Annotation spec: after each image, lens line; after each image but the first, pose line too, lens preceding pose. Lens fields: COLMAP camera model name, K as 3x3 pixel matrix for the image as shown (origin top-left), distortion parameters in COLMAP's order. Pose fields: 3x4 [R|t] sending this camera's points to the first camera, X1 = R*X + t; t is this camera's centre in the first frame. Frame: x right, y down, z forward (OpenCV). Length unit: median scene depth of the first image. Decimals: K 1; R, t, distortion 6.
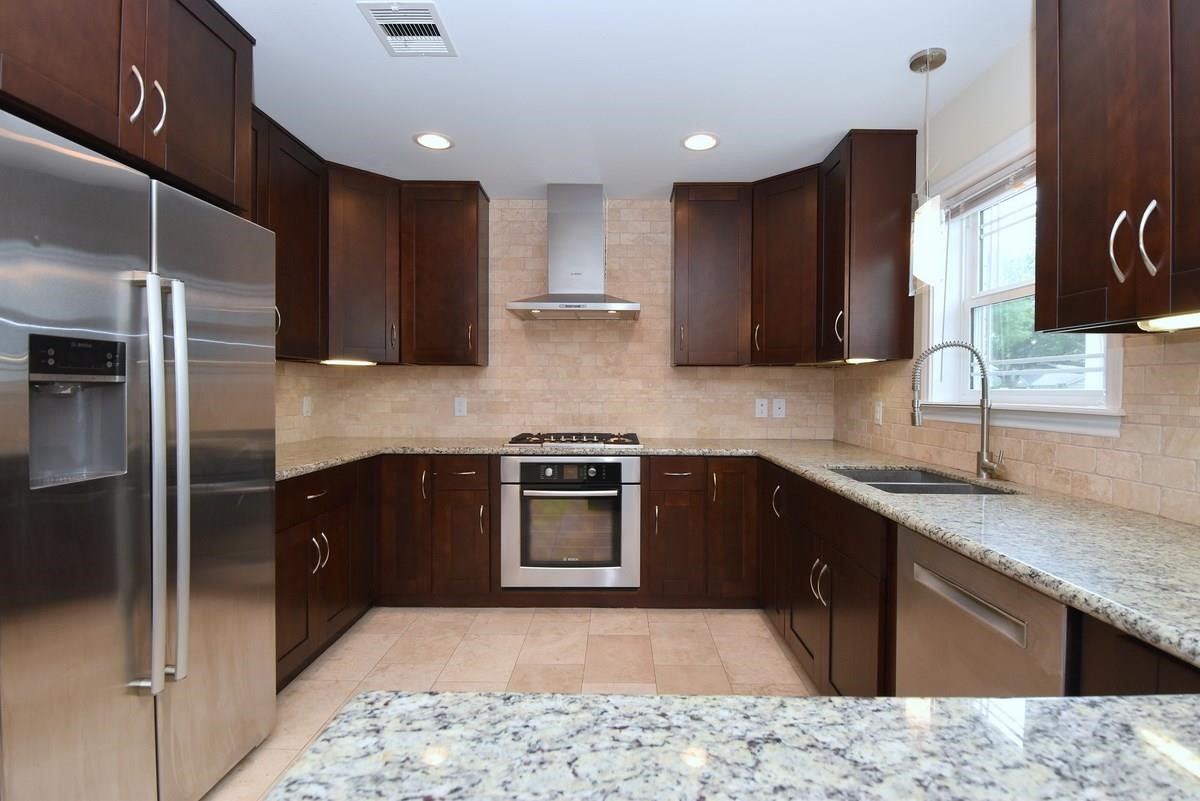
lens RADIAL K [[574.7, 0, 599.7], [0, 574.7, 391.7], [0, 0, 1]] dist [0.001900, -0.005817]
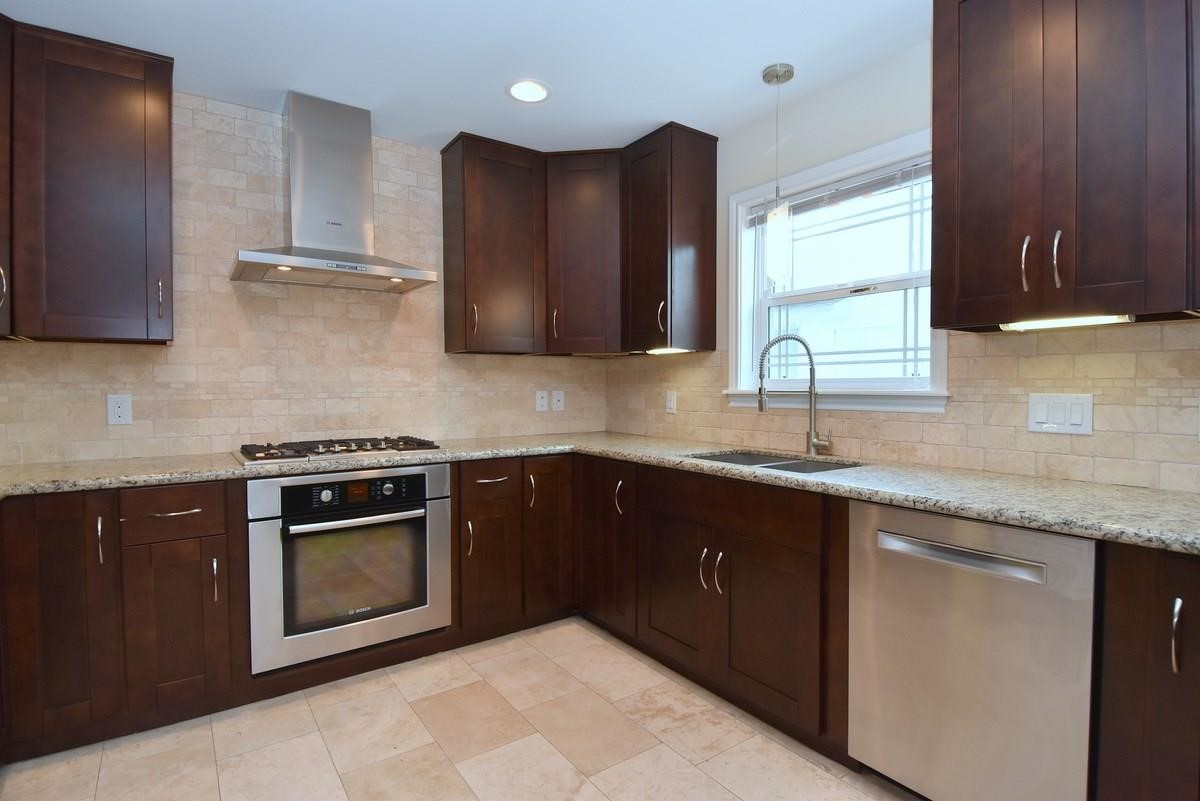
lens RADIAL K [[608.5, 0, 601.7], [0, 608.5, 395.4], [0, 0, 1]] dist [-0.004293, -0.012656]
pose [[0.795958, -0.015612, 0.605150, -0.270600], [0.008142, 0.999853, 0.015085, 0.006752], [-0.605297, -0.007080, 0.795968, 0.192859]]
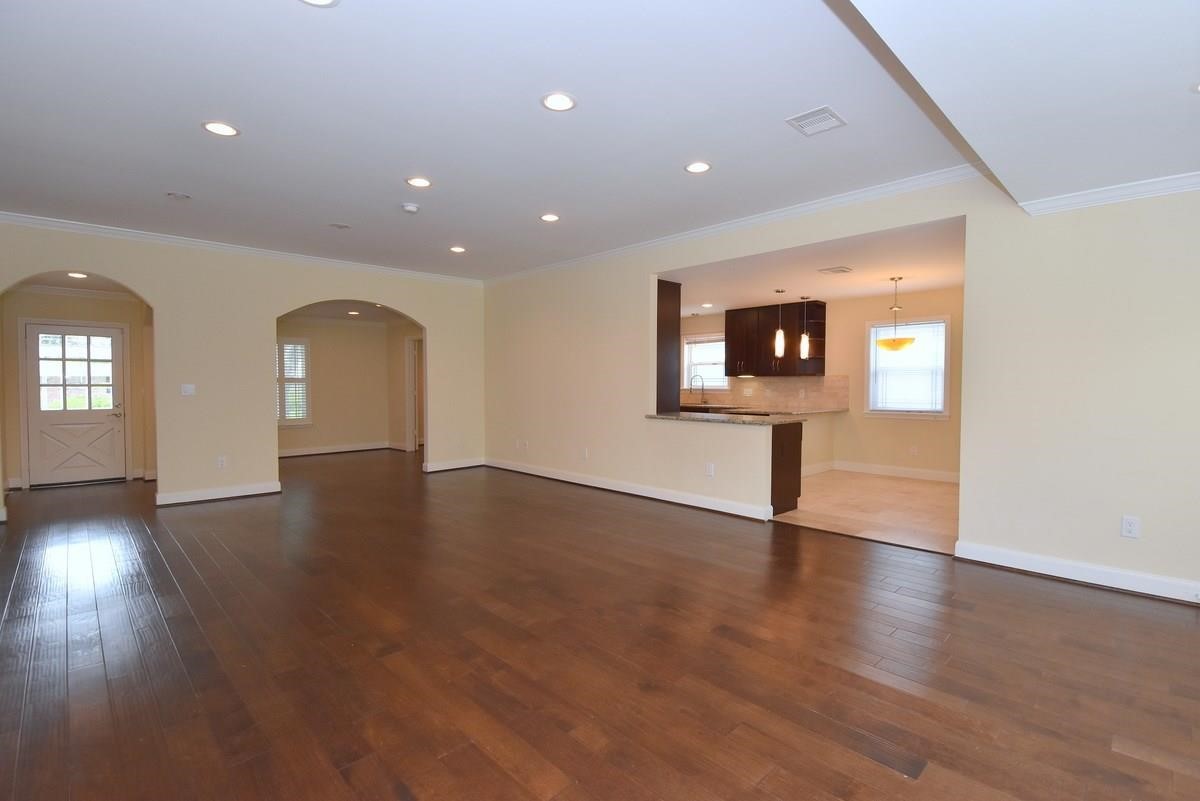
lens RADIAL K [[574.7, 0, 604.3], [0, 574.7, 395.5], [0, 0, 1]] dist [0.001900, -0.005817]
pose [[0.685552, -0.020452, 0.727737, -2.247179], [0.006142, 0.999732, 0.022310, -0.019950], [-0.727998, -0.010825, 0.685494, -1.117891]]
